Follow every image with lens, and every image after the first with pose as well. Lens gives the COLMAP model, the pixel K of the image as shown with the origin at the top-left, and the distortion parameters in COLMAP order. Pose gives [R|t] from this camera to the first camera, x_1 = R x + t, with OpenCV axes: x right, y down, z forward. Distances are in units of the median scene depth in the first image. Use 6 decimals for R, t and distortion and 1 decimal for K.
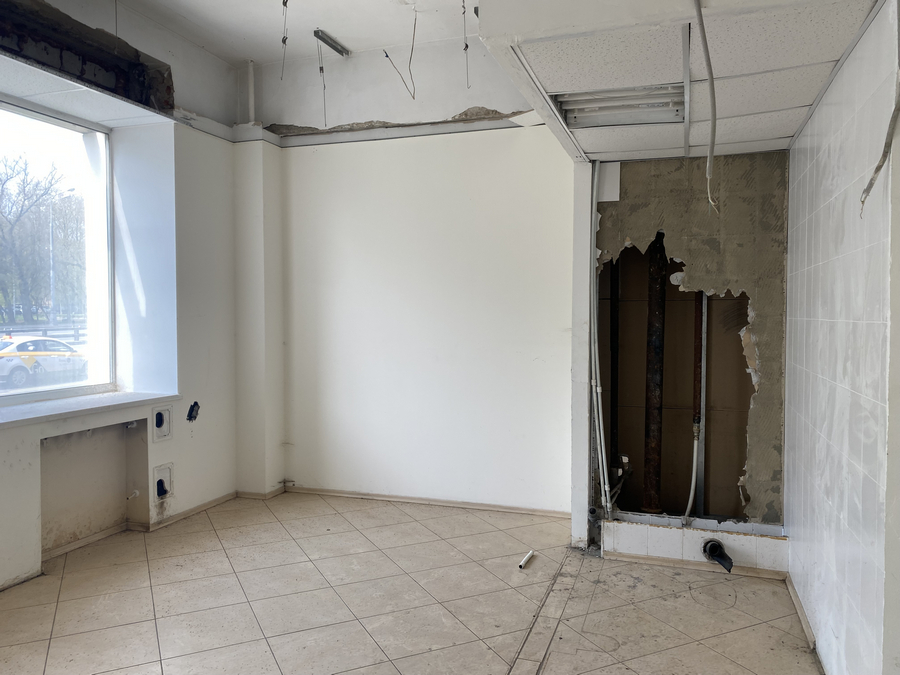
lens RADIAL K [[682.9, 0, 453.3], [0, 682.9, 339.6], [0, 0, 1]] dist [0.100913, -0.043852]
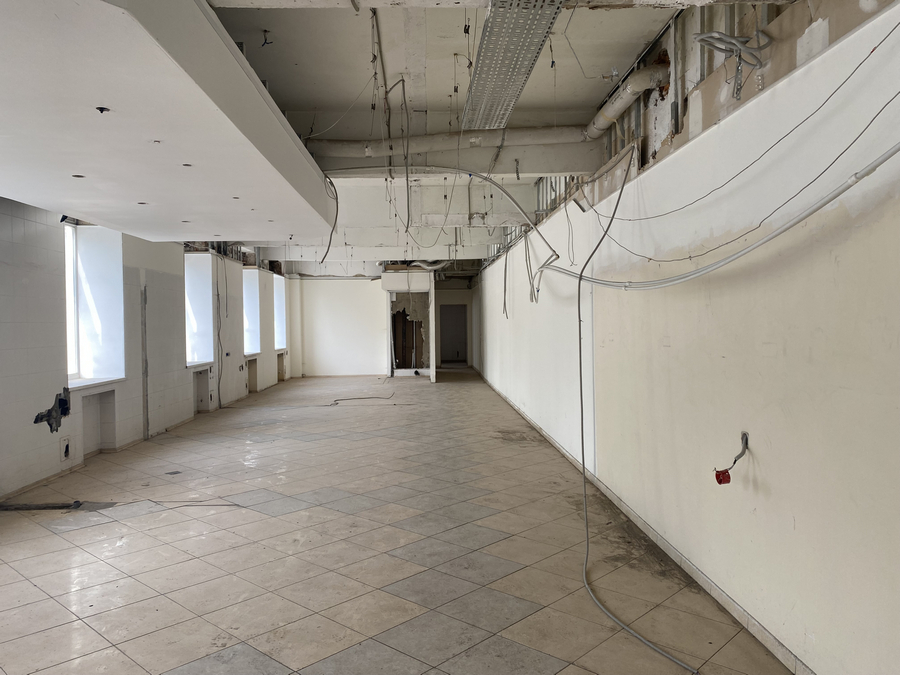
lens RADIAL K [[682.9, 0, 453.3], [0, 682.9, 339.6], [0, 0, 1]] dist [0.100913, -0.043852]
pose [[0.935223, -0.020810, 0.353447, -0.969051], [0.026604, 0.999579, -0.011541, 0.116643], [-0.353058, 0.020197, 0.935383, -3.234349]]
